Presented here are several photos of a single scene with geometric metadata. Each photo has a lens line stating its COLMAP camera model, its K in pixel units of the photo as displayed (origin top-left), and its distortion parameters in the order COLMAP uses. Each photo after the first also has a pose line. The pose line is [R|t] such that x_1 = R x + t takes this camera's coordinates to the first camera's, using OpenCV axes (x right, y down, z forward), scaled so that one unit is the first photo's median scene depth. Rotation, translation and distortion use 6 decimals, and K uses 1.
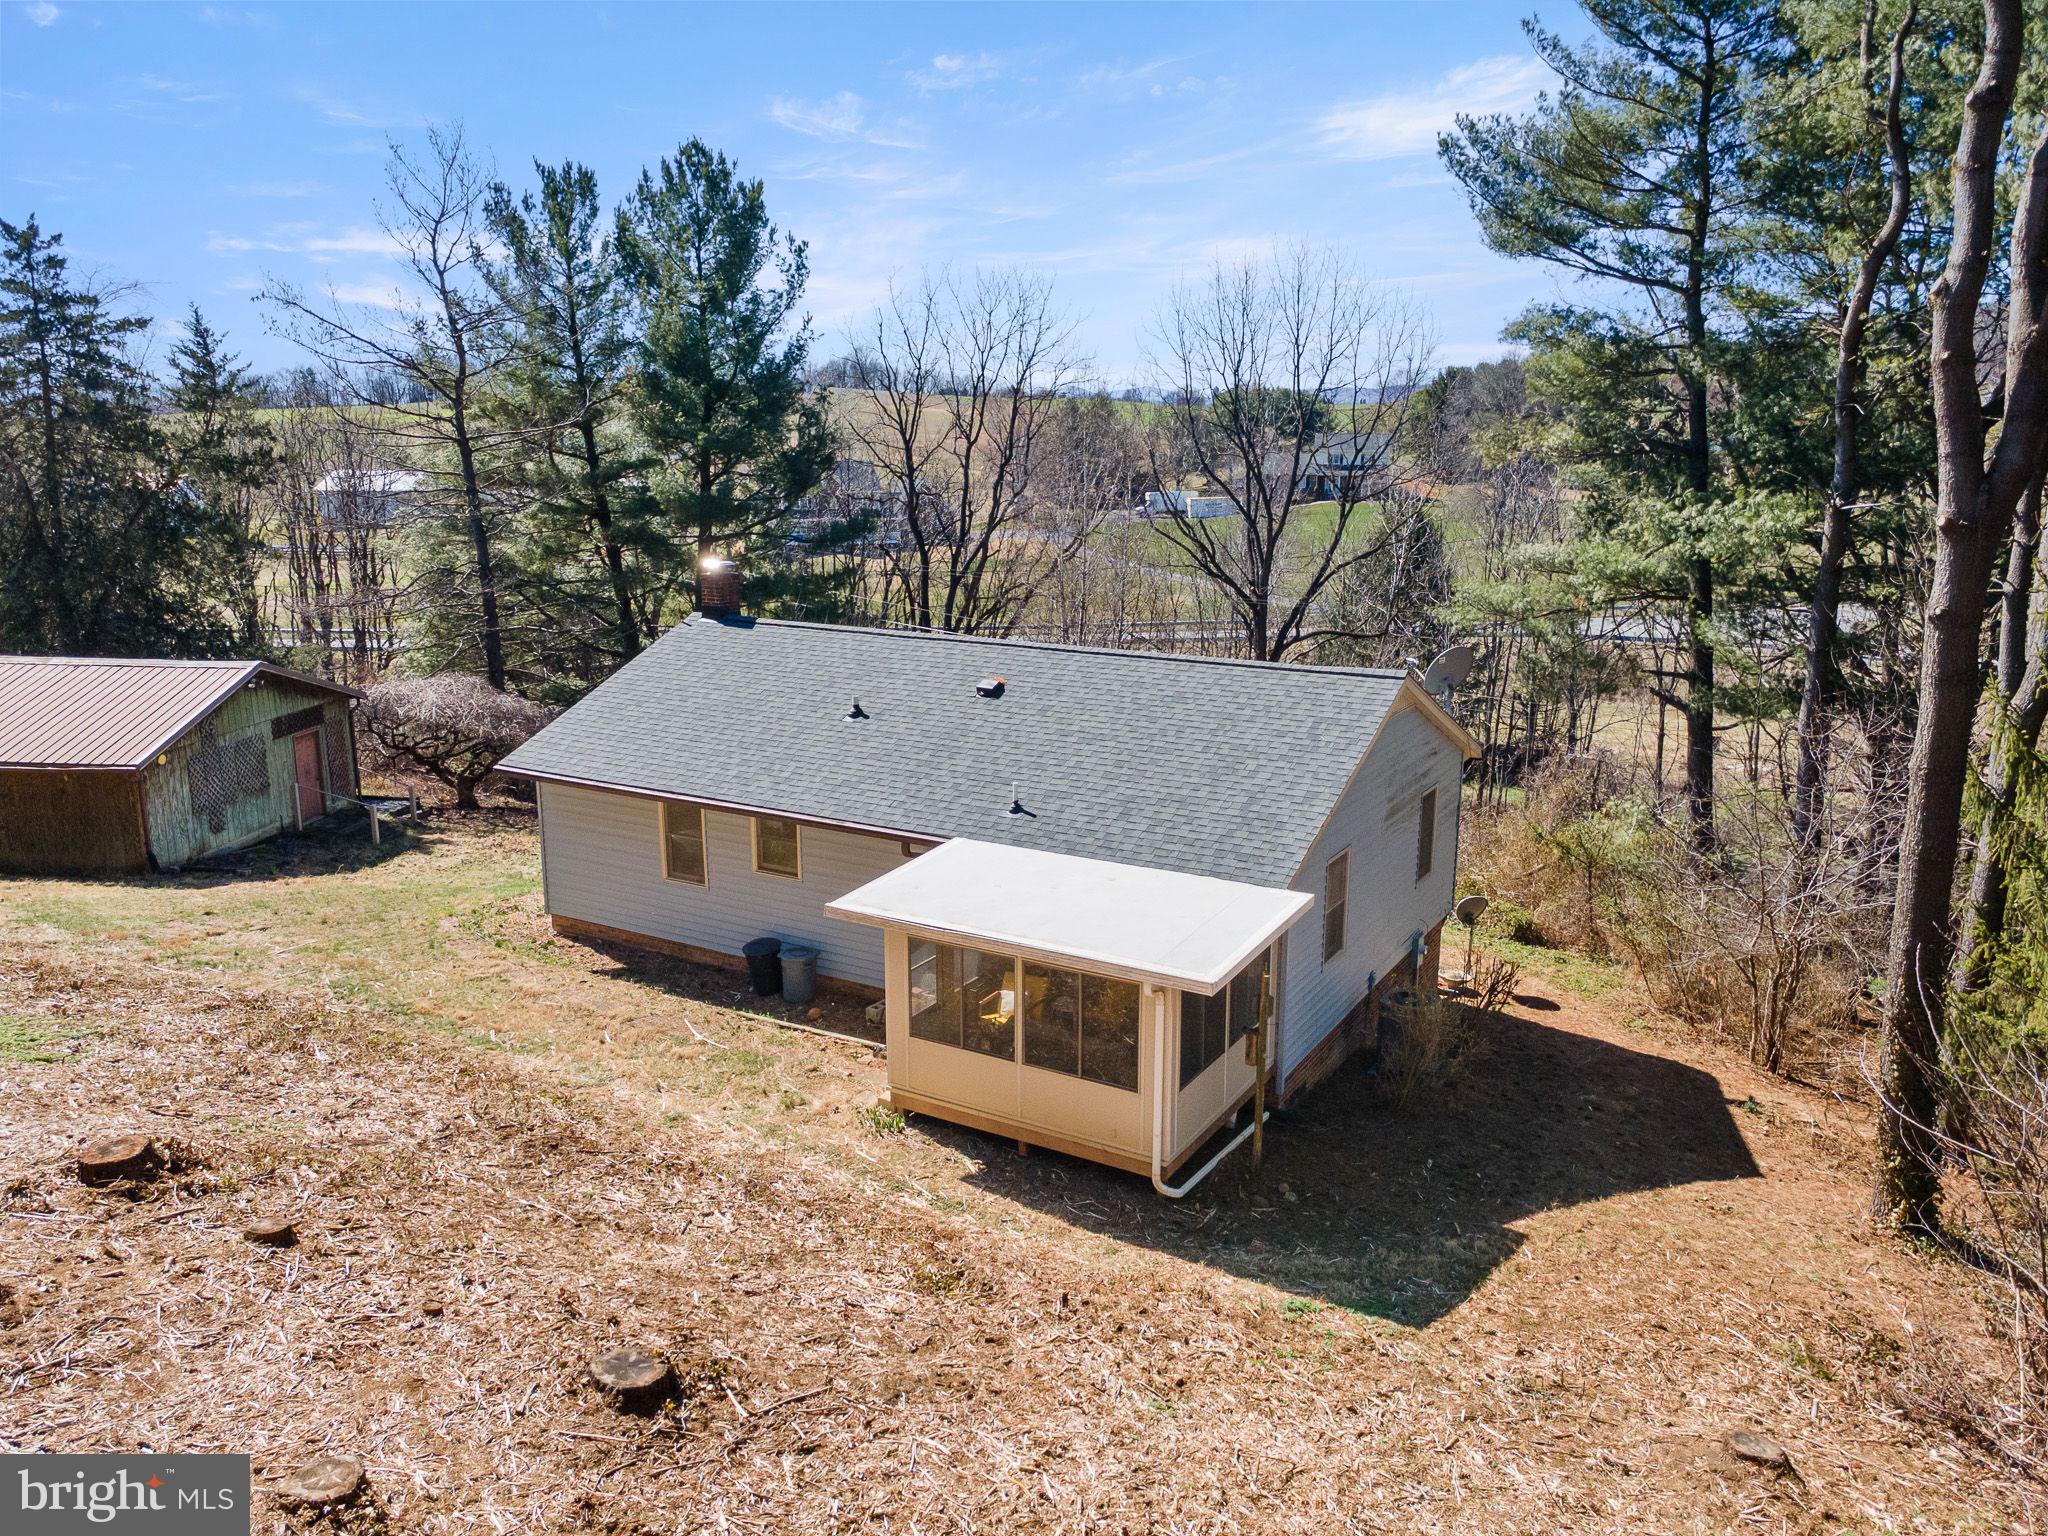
lens RADIAL K [[1515.4, 0, 1014.4], [0, 1515.4, 763.3], [0, 0, 1]] dist [0.014738, 0.061776]
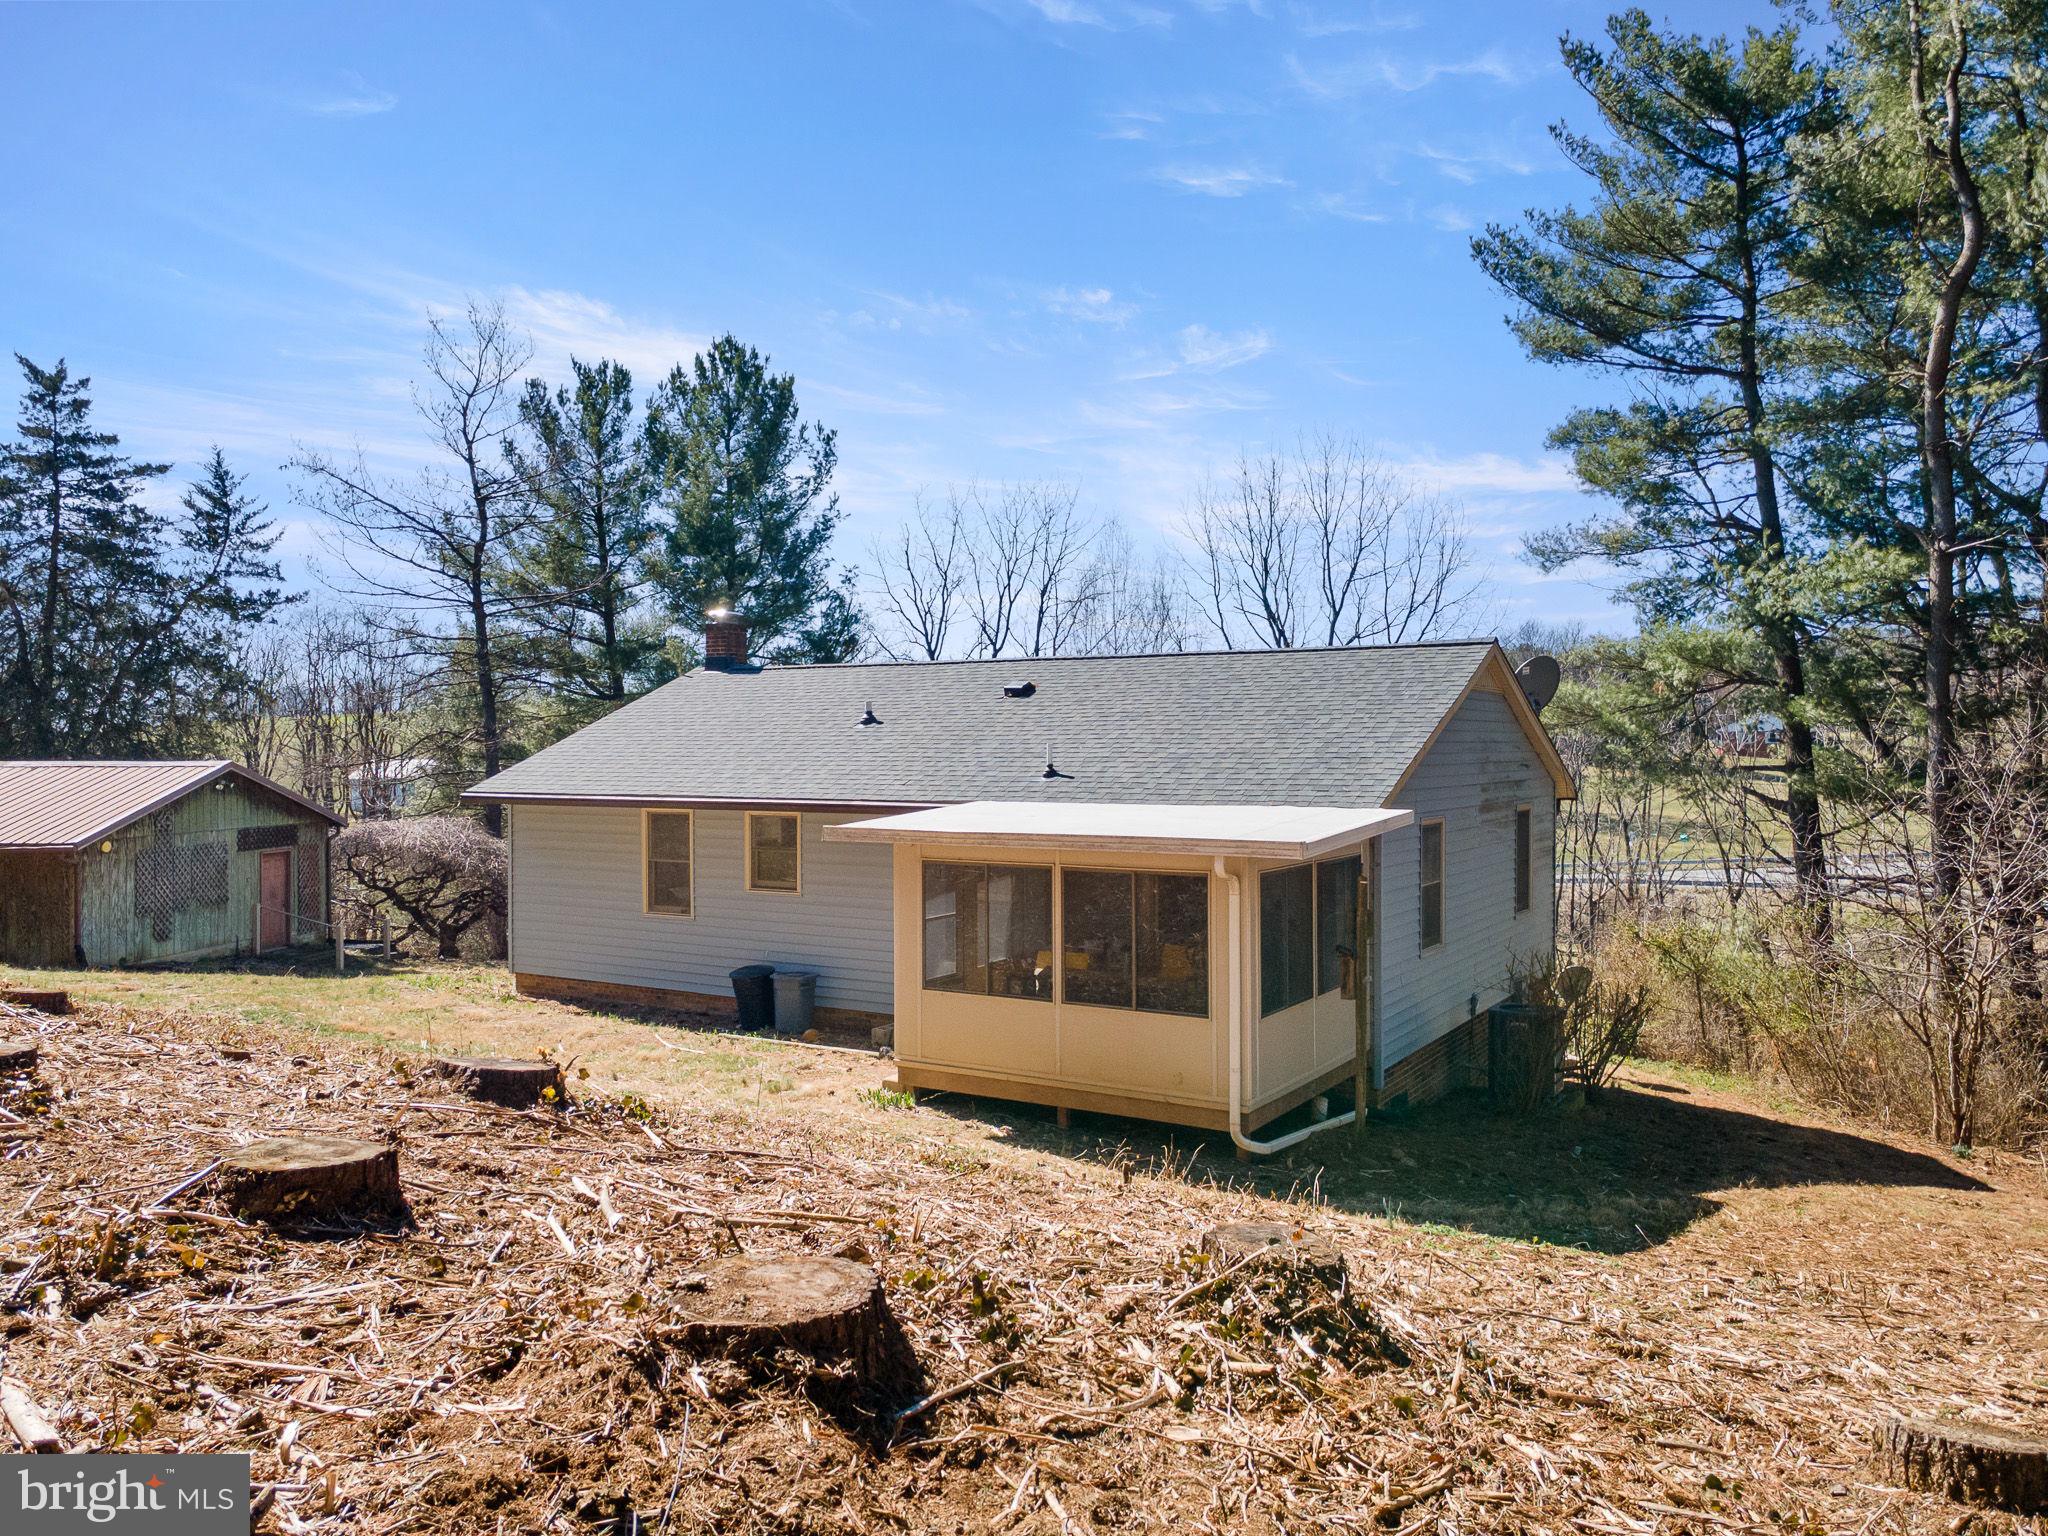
lens RADIAL K [[1515.4, 0, 1014.4], [0, 1515.4, 763.3], [0, 0, 1]] dist [0.014738, 0.061776]
pose [[0.999873, -0.002346, -0.015760, -0.003062], [-0.001036, 0.977439, -0.211216, 0.107937], [0.015900, 0.211205, 0.977312, 0.083172]]
